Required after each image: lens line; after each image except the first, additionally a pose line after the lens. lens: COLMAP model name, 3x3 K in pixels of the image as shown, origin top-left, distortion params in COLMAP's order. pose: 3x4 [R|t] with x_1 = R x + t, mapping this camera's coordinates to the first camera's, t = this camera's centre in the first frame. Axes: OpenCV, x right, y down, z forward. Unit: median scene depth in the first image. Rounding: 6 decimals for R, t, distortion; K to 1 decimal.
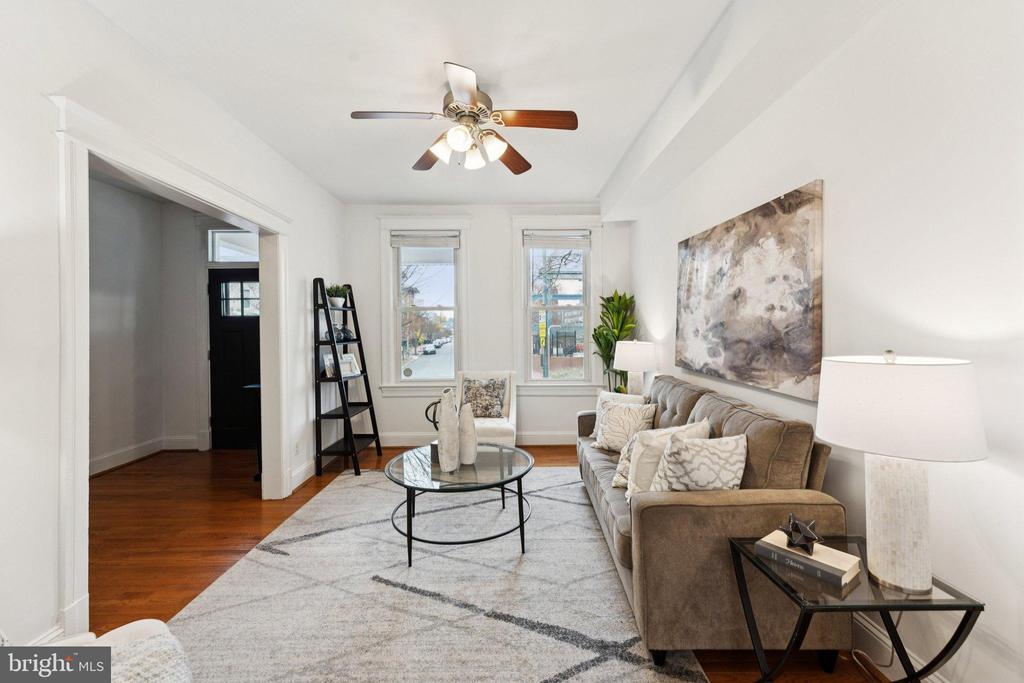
lens RADIAL K [[414.0, 0, 517.7], [0, 414.0, 332.7], [0, 0, 1]] dist [0.000216, -0.001657]
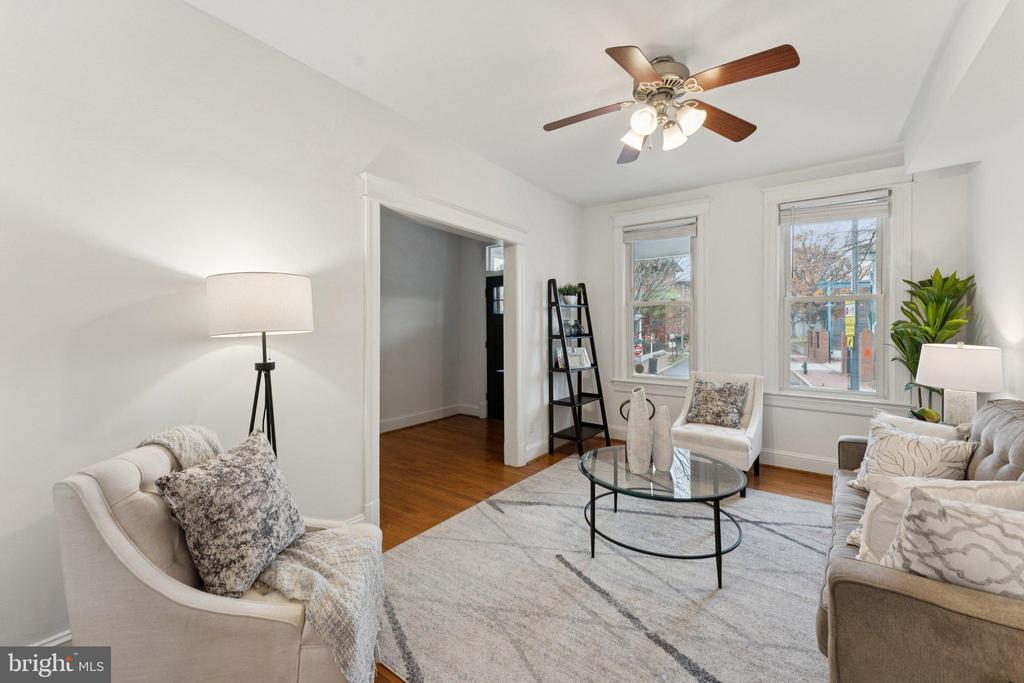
lens RADIAL K [[414.0, 0, 518.7], [0, 414.0, 332.3], [0, 0, 1]] dist [0.000216, -0.001657]
pose [[0.800351, 0.015485, -0.599332, 0.151982], [-0.008998, 0.999864, 0.013817, -0.002411], [0.599465, -0.005665, 0.800381, 0.058477]]
